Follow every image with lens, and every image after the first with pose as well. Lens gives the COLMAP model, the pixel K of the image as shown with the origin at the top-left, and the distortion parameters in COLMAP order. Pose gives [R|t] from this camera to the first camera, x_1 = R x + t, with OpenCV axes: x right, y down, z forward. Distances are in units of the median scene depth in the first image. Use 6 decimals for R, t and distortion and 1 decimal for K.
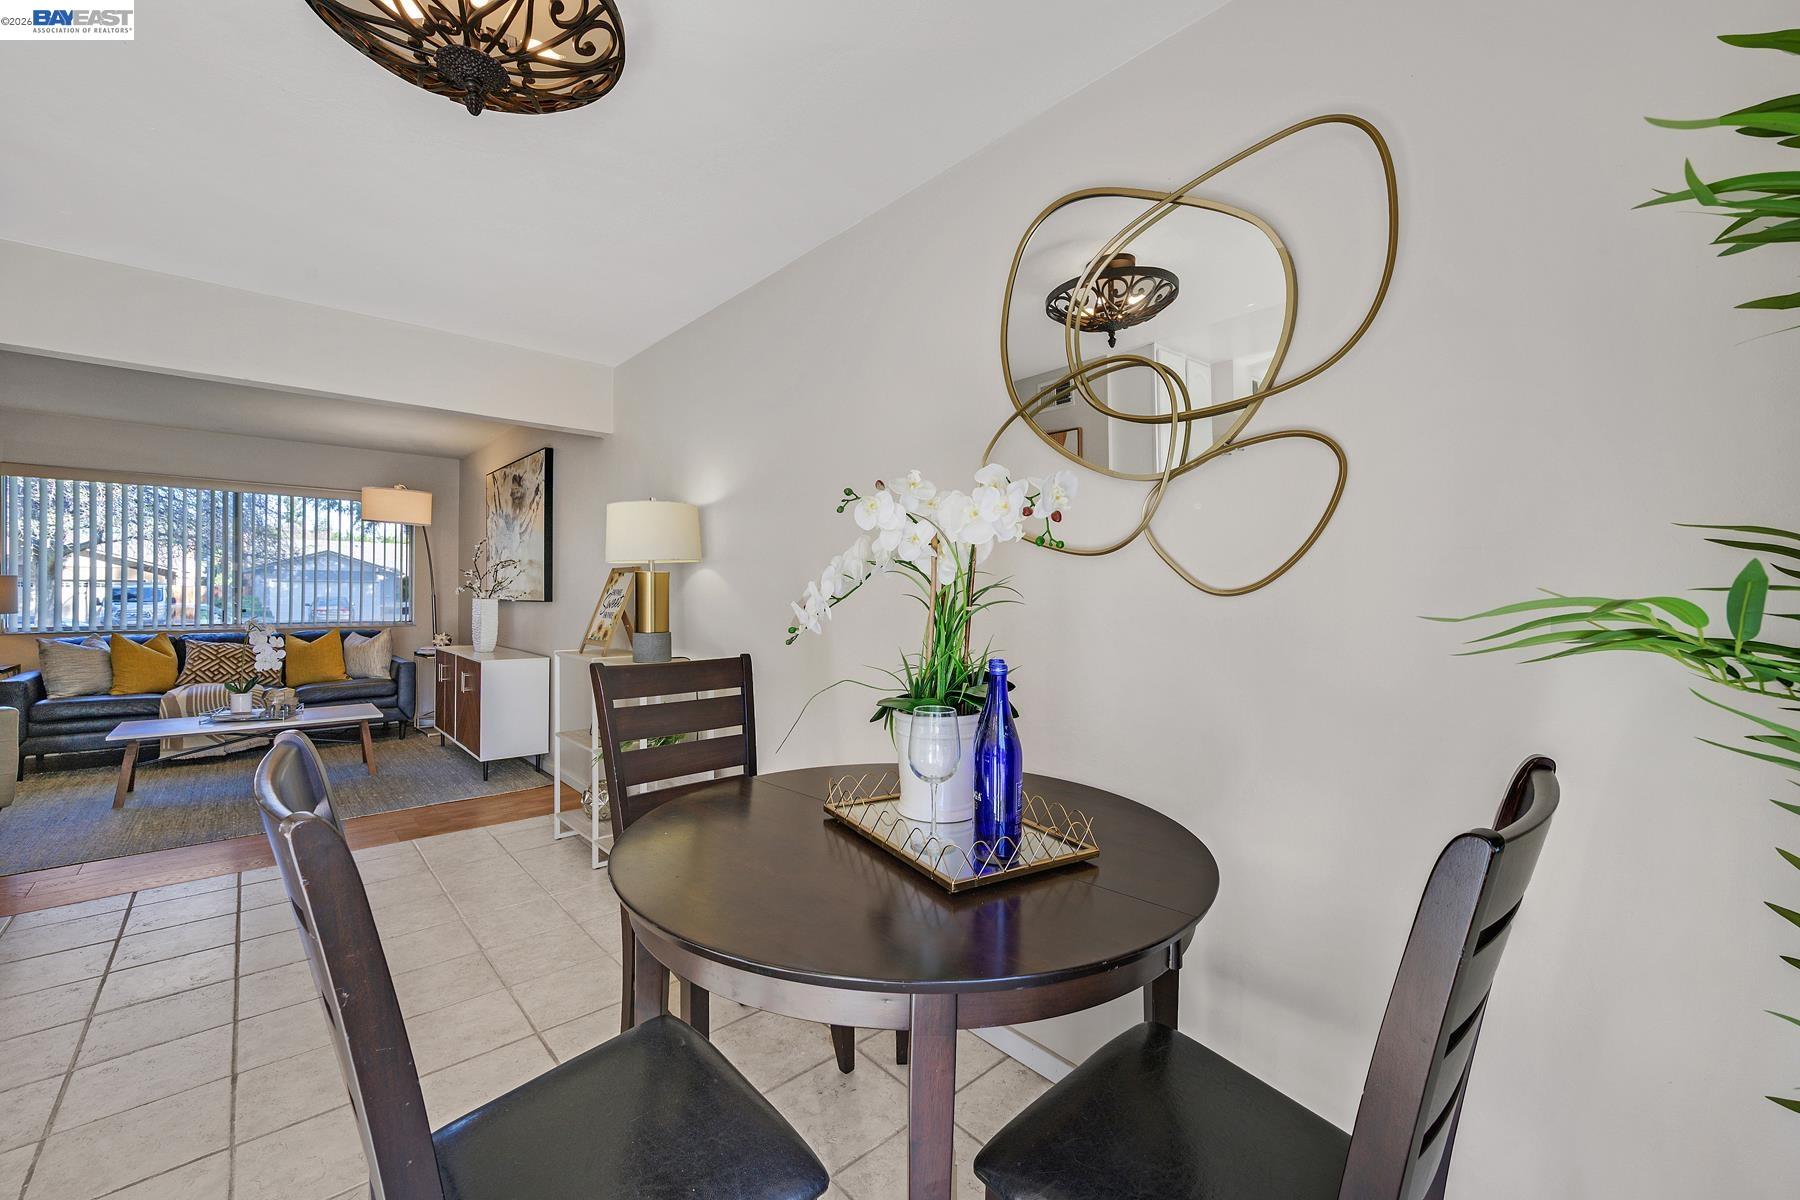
lens RADIAL K [[723.7, 0, 908.1], [0, 723.7, 592.6], [0, 0, 1]] dist [-0.003500, -0.000643]
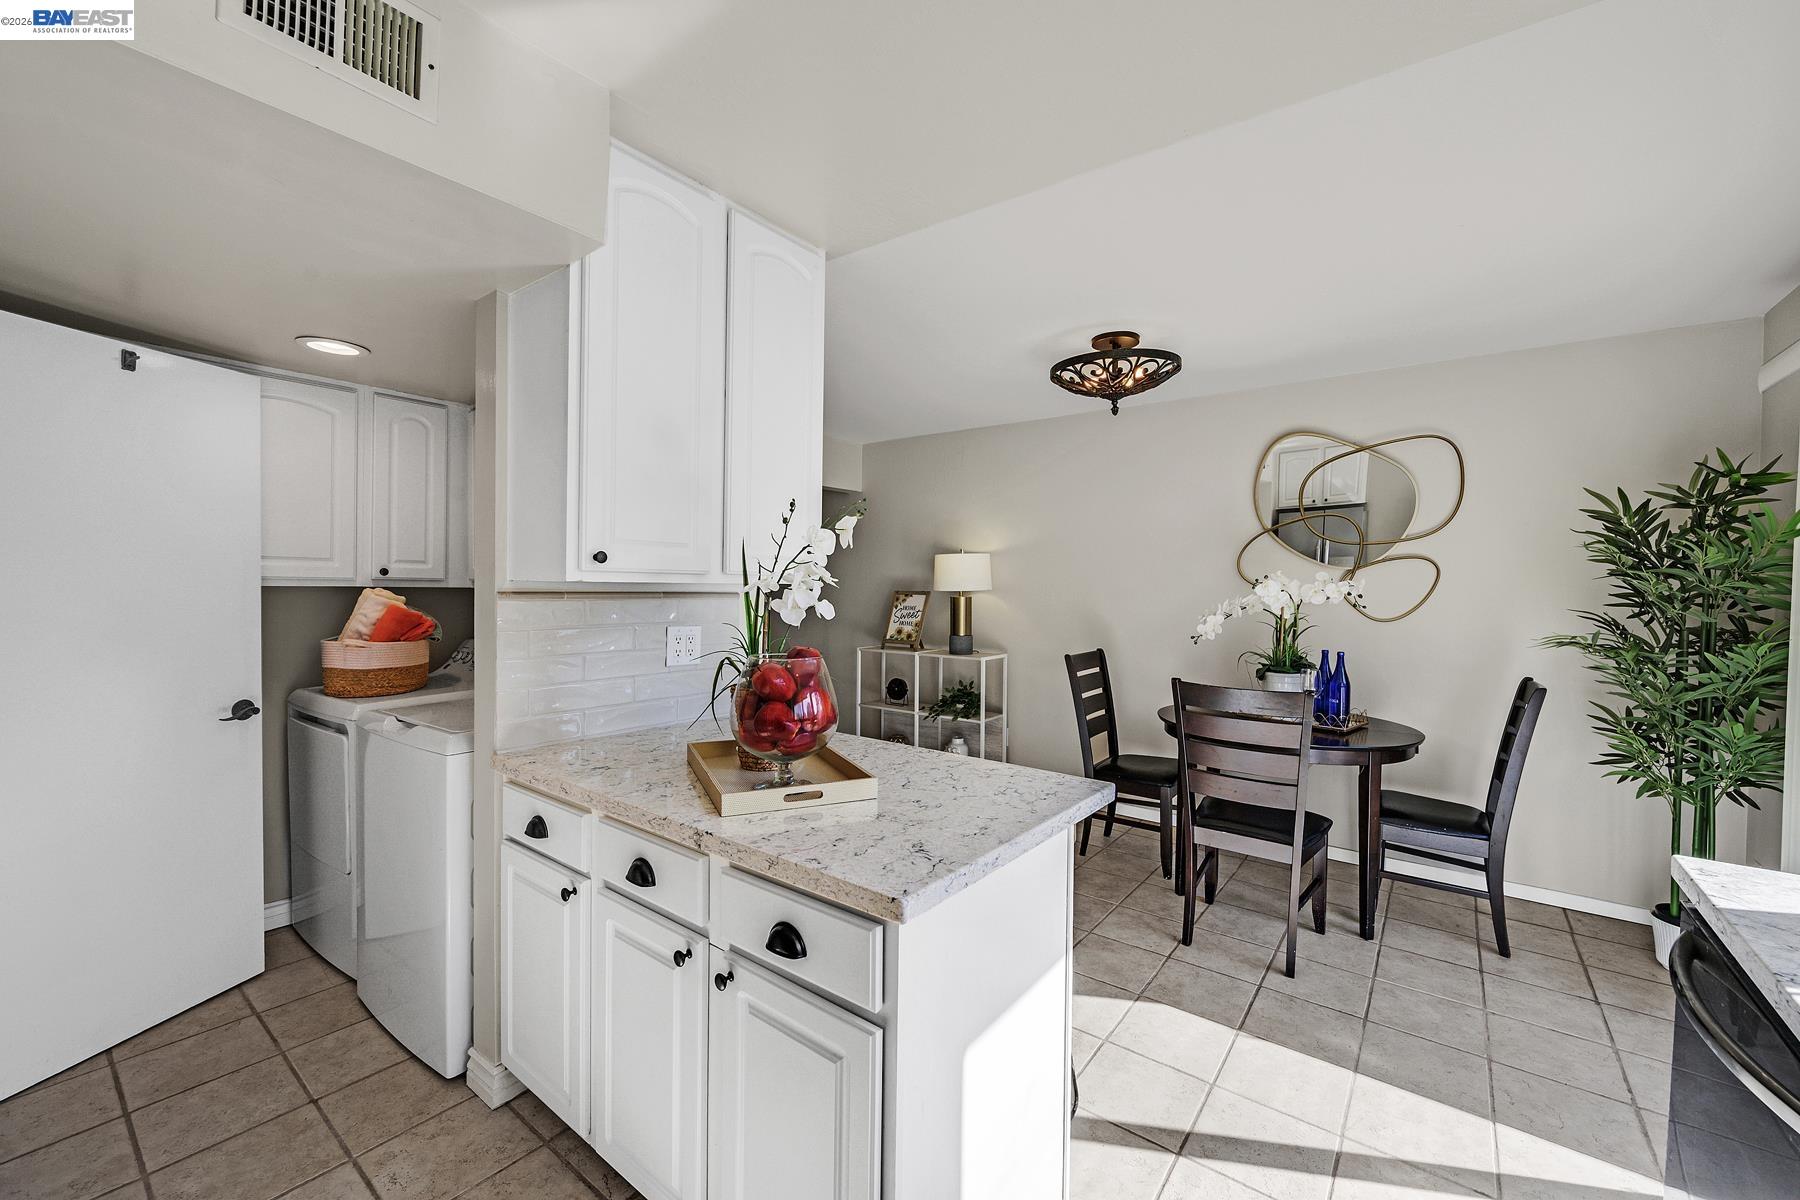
lens RADIAL K [[723.7, 0, 906.7], [0, 723.7, 594.5], [0, 0, 1]] dist [-0.003500, -0.000643]
pose [[0.984098, 0.009093, 0.177396, -1.290733], [-0.010754, 0.999907, 0.008406, -0.078493], [-0.177303, -0.010180, 0.984104, -0.896368]]
